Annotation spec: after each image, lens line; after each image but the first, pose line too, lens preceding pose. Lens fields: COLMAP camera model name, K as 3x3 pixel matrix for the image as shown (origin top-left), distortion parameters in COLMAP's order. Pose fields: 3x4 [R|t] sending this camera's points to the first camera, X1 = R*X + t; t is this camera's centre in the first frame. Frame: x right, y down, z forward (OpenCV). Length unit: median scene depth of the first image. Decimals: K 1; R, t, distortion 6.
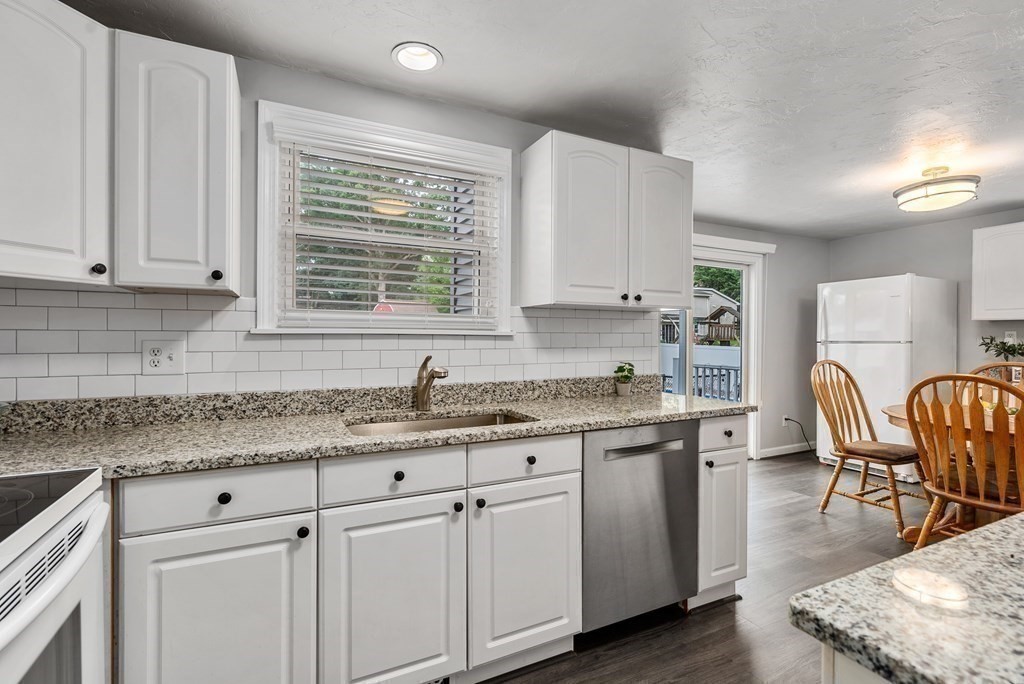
lens RADIAL K [[473.9, 0, 510.9], [0, 473.9, 338.1], [0, 0, 1]] dist [-0.002802, 0.001780]
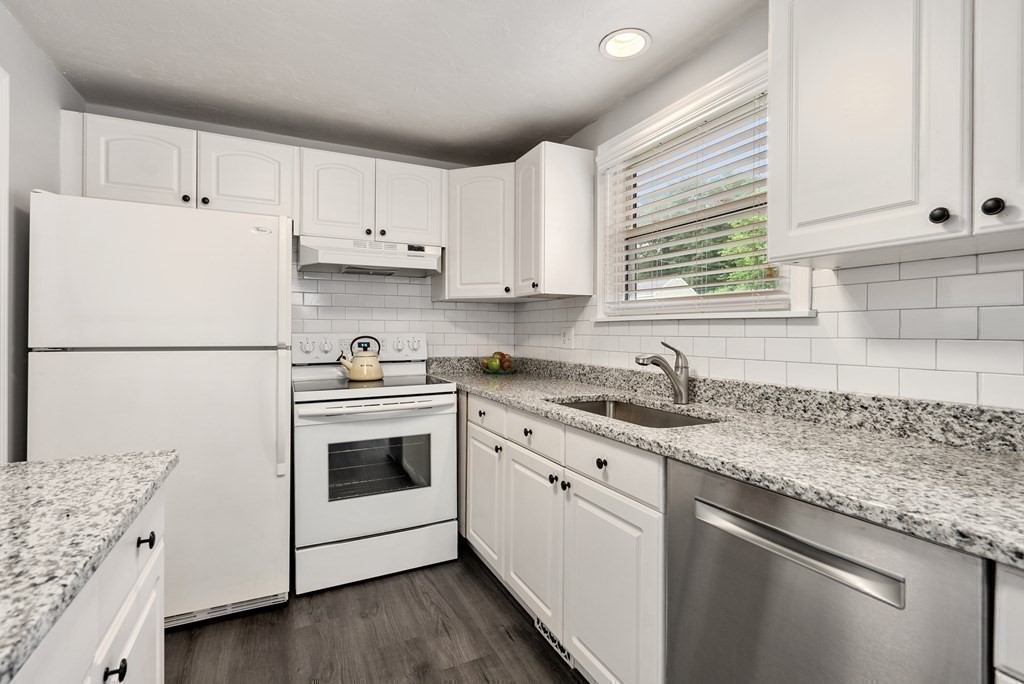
lens RADIAL K [[473.9, 0, 502.8], [0, 473.9, 331.3], [0, 0, 1]] dist [-0.002802, 0.001780]
pose [[-0.015306, -0.004480, -0.999873, 0.634367], [-0.007384, 0.999963, -0.004367, 0.019559], [0.999856, 0.007316, -0.015338, 0.595903]]
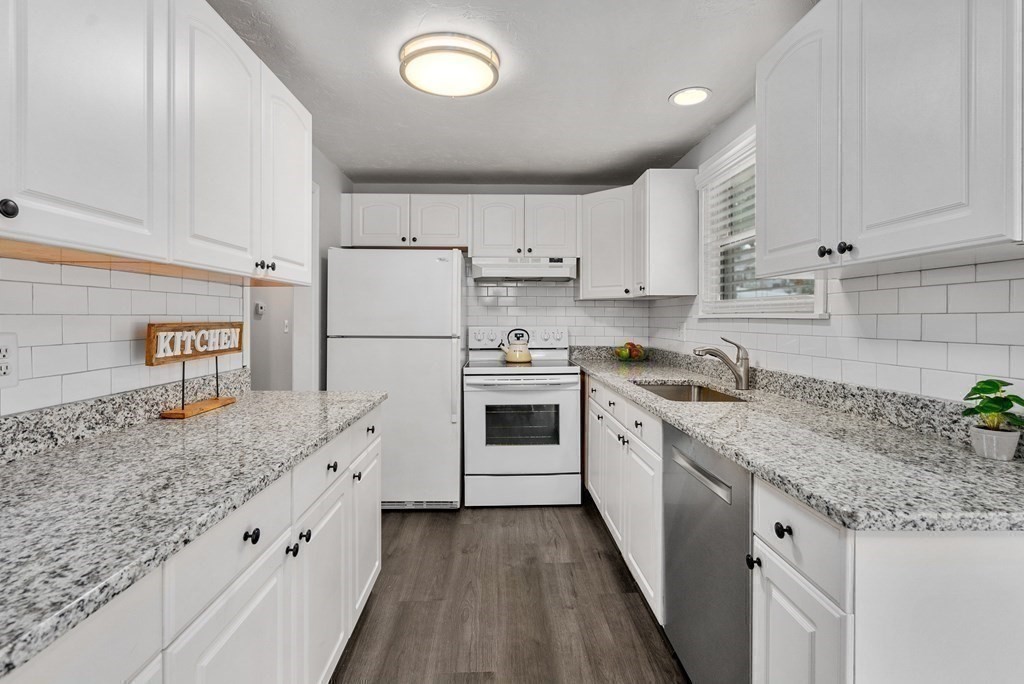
lens RADIAL K [[473.9, 0, 500.3], [0, 473.9, 317.5], [0, 0, 1]] dist [-0.002802, 0.001780]
pose [[-0.432070, -0.007952, -0.901805, 0.895242], [-0.007591, 0.999958, -0.005181, 0.000292], [0.901808, 0.004607, -0.432112, 0.855415]]
